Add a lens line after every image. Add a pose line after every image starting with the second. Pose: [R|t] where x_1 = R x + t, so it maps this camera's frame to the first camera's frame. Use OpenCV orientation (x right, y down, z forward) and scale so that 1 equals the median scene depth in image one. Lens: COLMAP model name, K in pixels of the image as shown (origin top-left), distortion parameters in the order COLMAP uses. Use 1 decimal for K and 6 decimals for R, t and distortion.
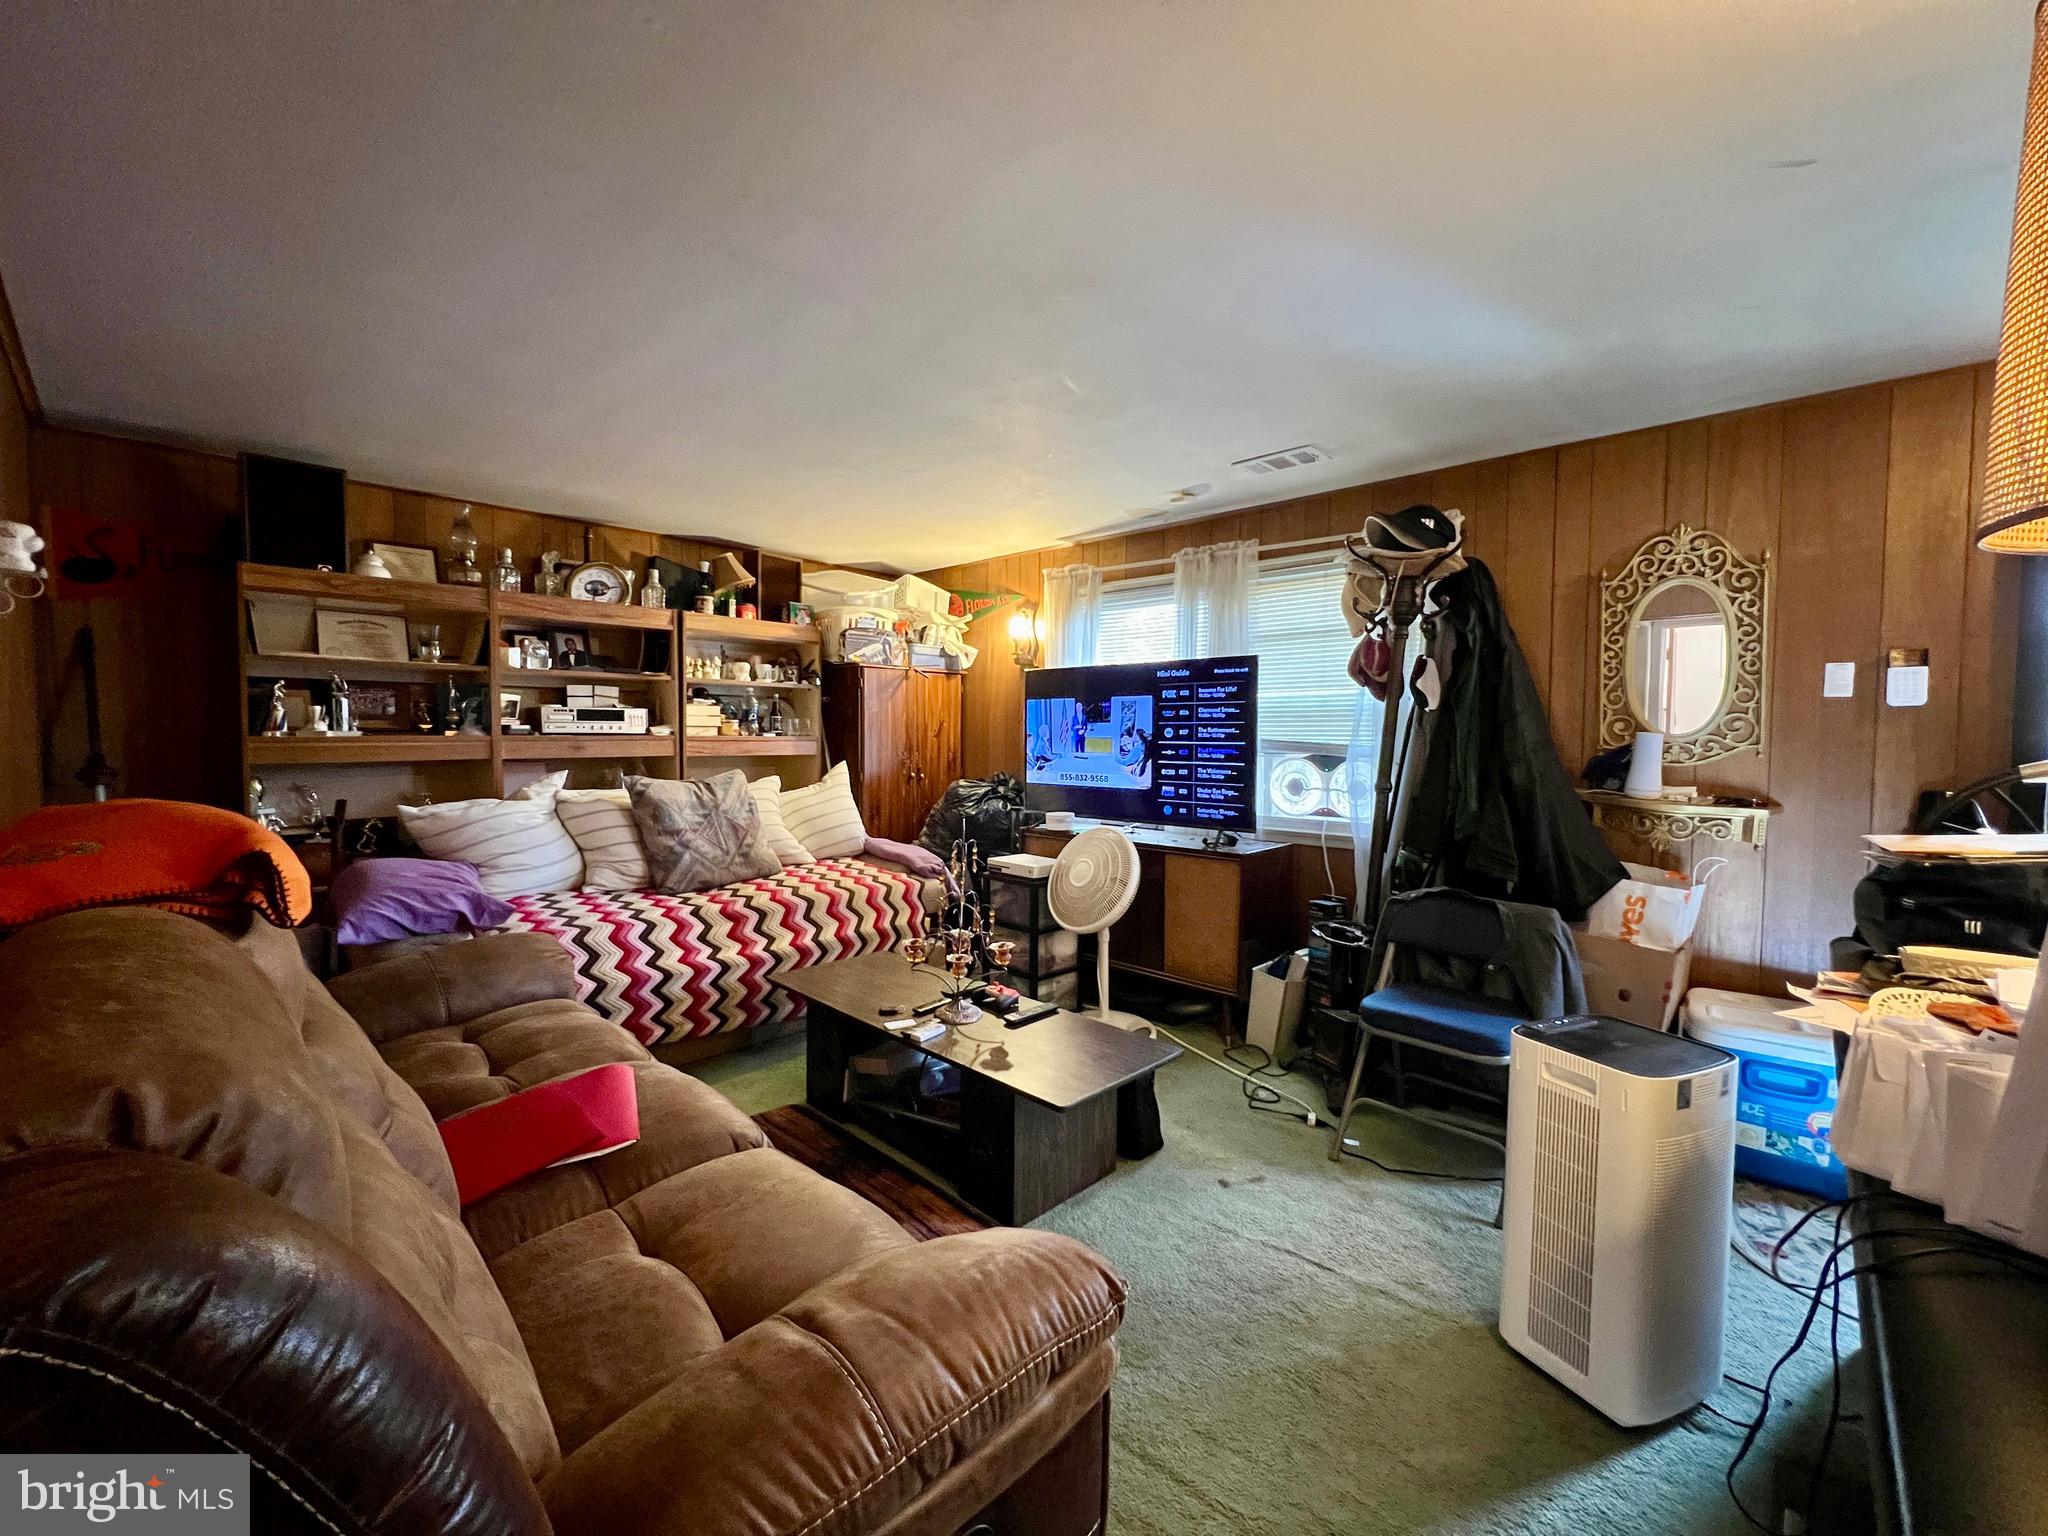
lens RADIAL K [[820.5, 0, 1025.5], [0, 820.5, 762.6], [0, 0, 1]] dist [-0.000753, -0.000049]
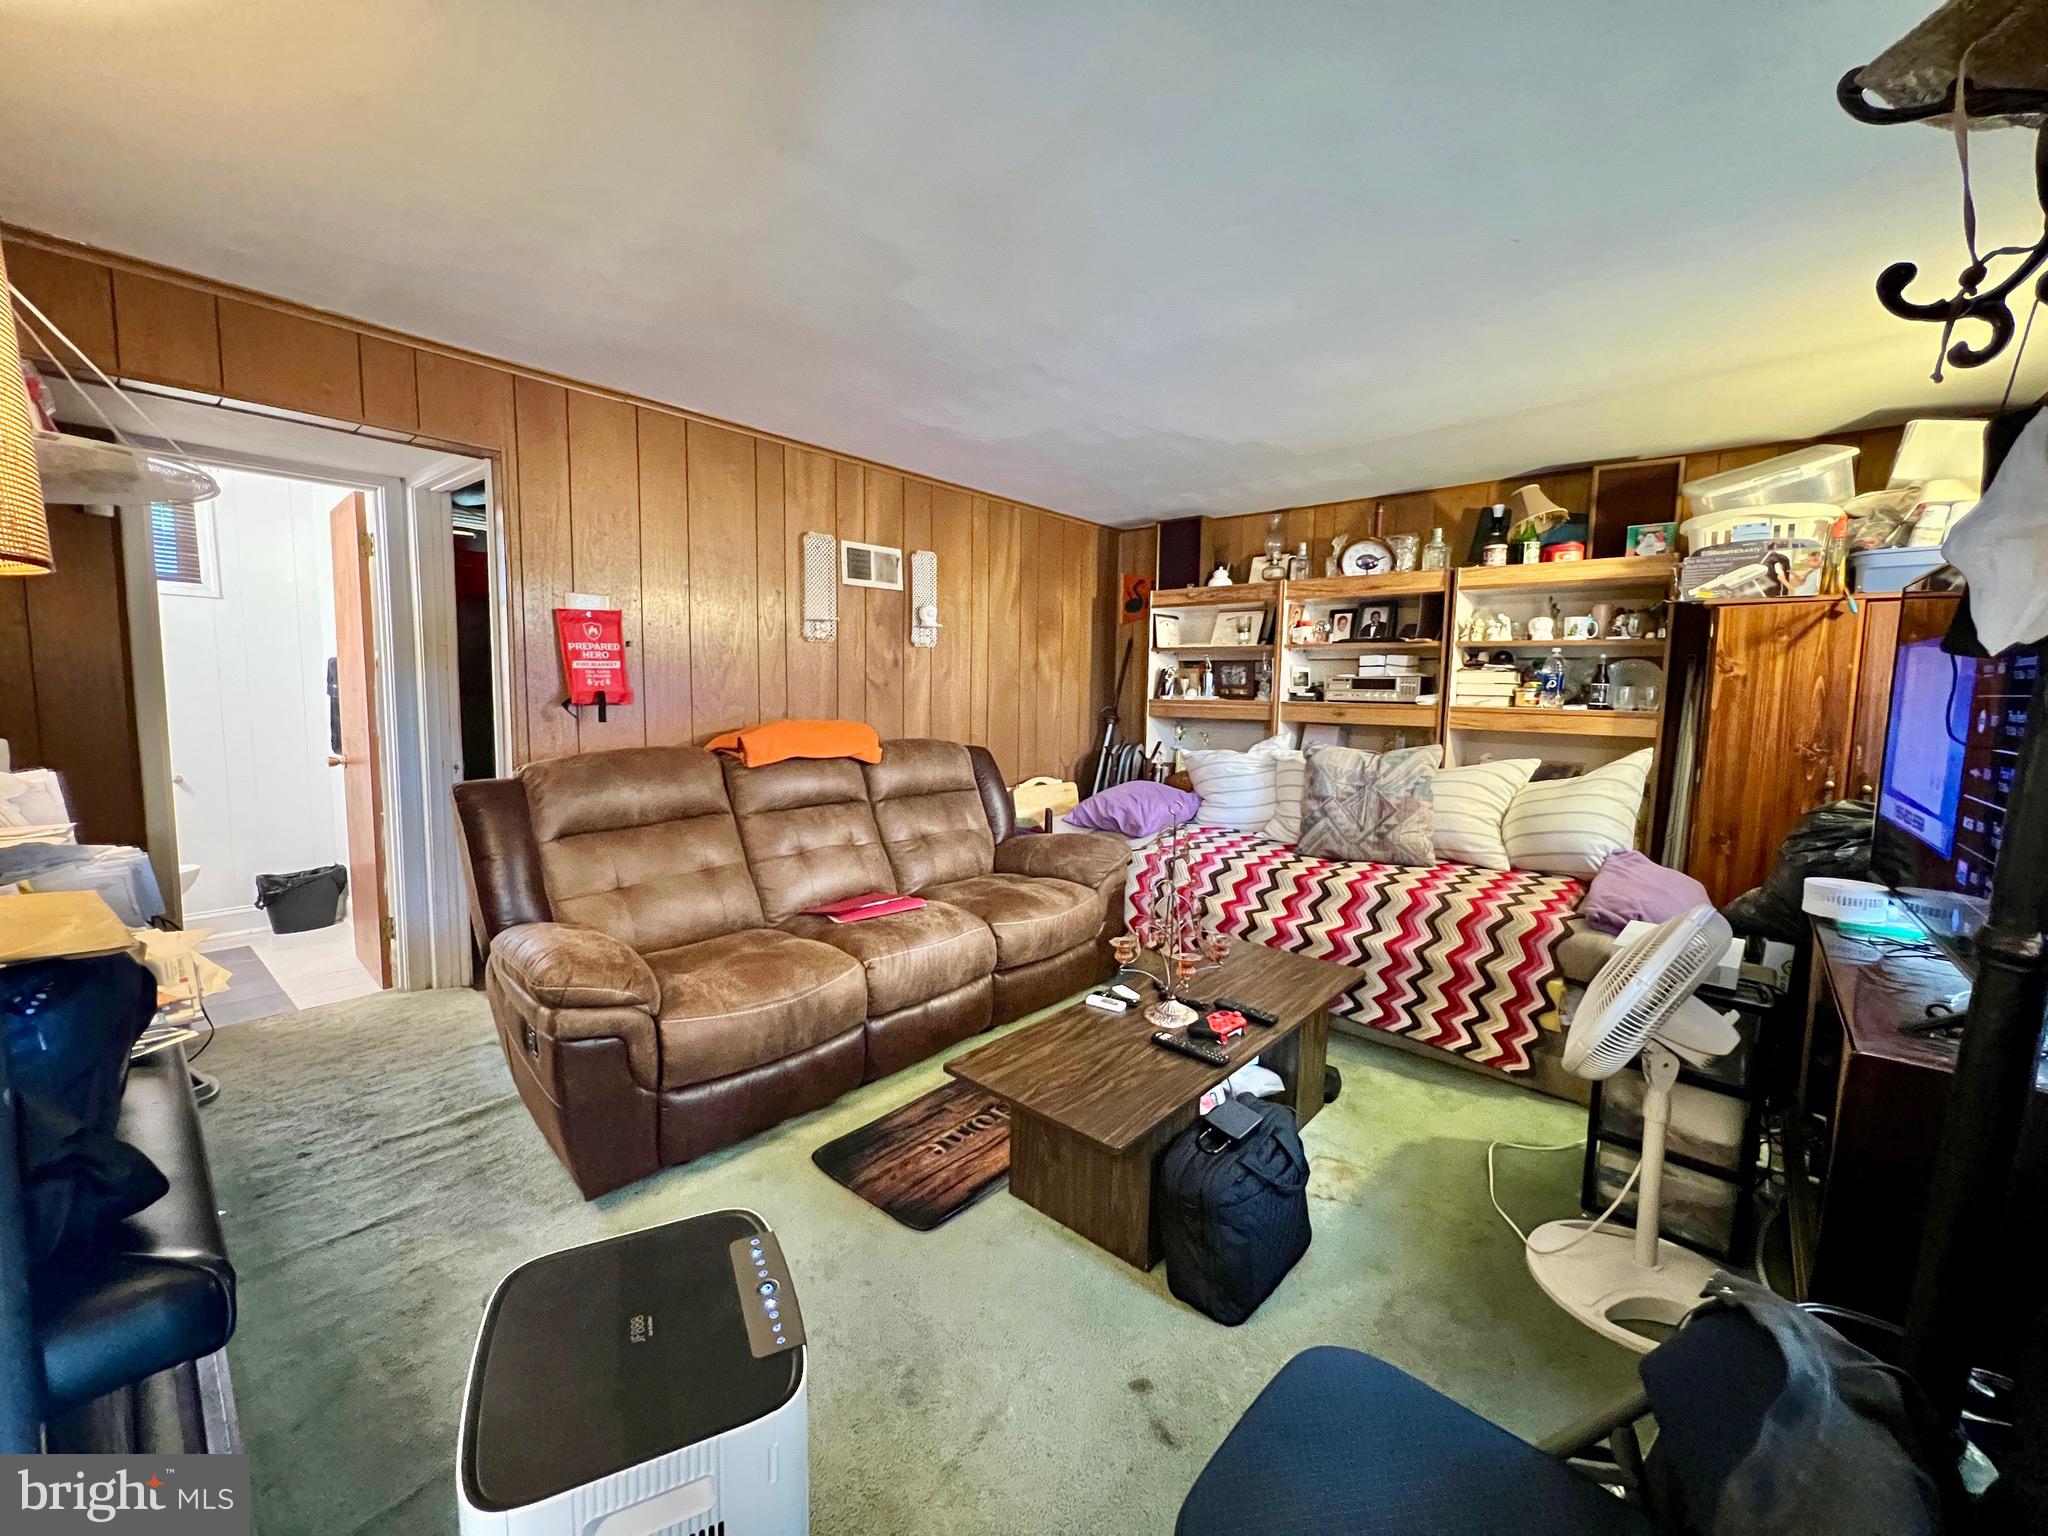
lens RADIAL K [[817.4, 0, 1016.8], [0, 817.4, 762.7], [0, 0, 1]] dist [-0.003747, -0.000067]
pose [[0.050408, 0.088630, -0.994788, 0.480743], [-0.050666, 0.994999, 0.086081, -0.023652], [0.997443, 0.046062, 0.054646, 0.479273]]
